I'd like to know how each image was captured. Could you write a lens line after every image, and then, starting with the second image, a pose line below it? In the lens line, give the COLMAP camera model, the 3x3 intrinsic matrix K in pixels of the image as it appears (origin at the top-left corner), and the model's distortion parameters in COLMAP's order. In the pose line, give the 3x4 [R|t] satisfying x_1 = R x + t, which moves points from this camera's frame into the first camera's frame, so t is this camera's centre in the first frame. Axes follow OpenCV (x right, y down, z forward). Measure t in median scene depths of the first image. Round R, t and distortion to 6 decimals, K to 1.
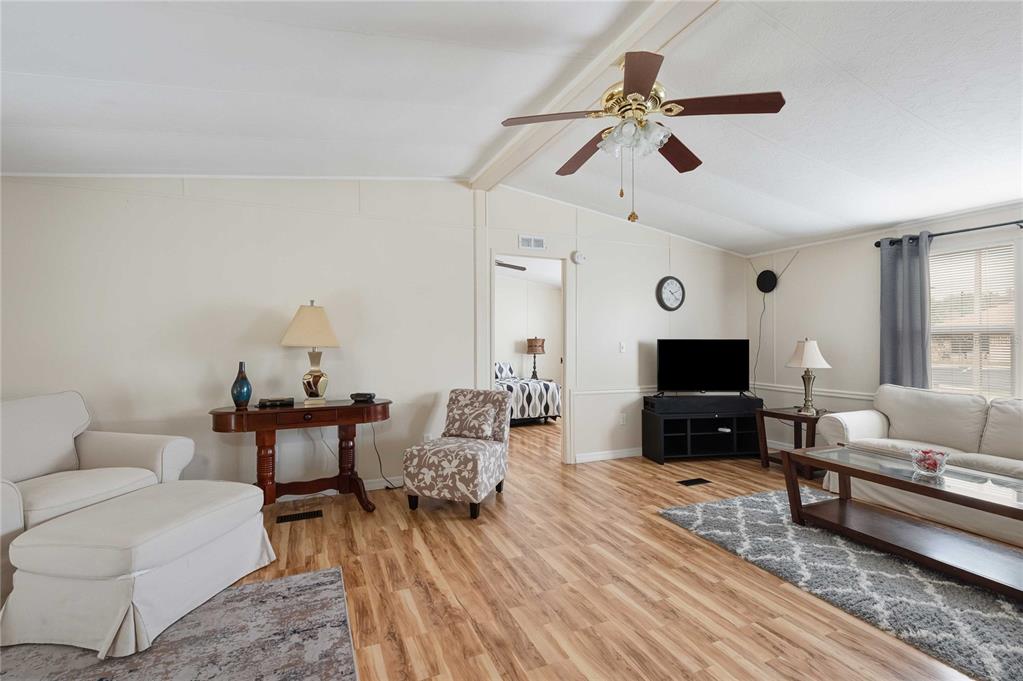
lens RADIAL K [[461.3, 0, 513.0], [0, 461.3, 337.5], [0, 0, 1]] dist [0.000461, -0.000307]
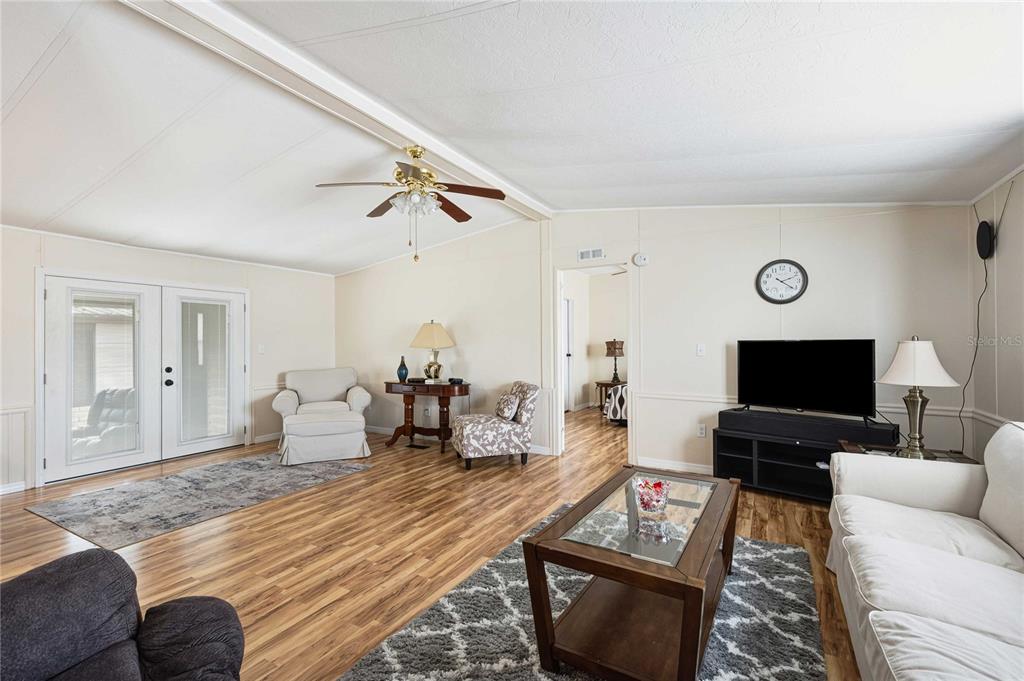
lens RADIAL K [[461.8, 0, 516.2], [0, 461.8, 342.8], [0, 0, 1]] dist [0.000461, -0.000307]
pose [[0.589810, -0.006293, -0.807518, 1.087295], [0.011419, 0.999935, 0.000548, 0.004082], [0.807461, -0.009544, 0.589843, 0.274497]]
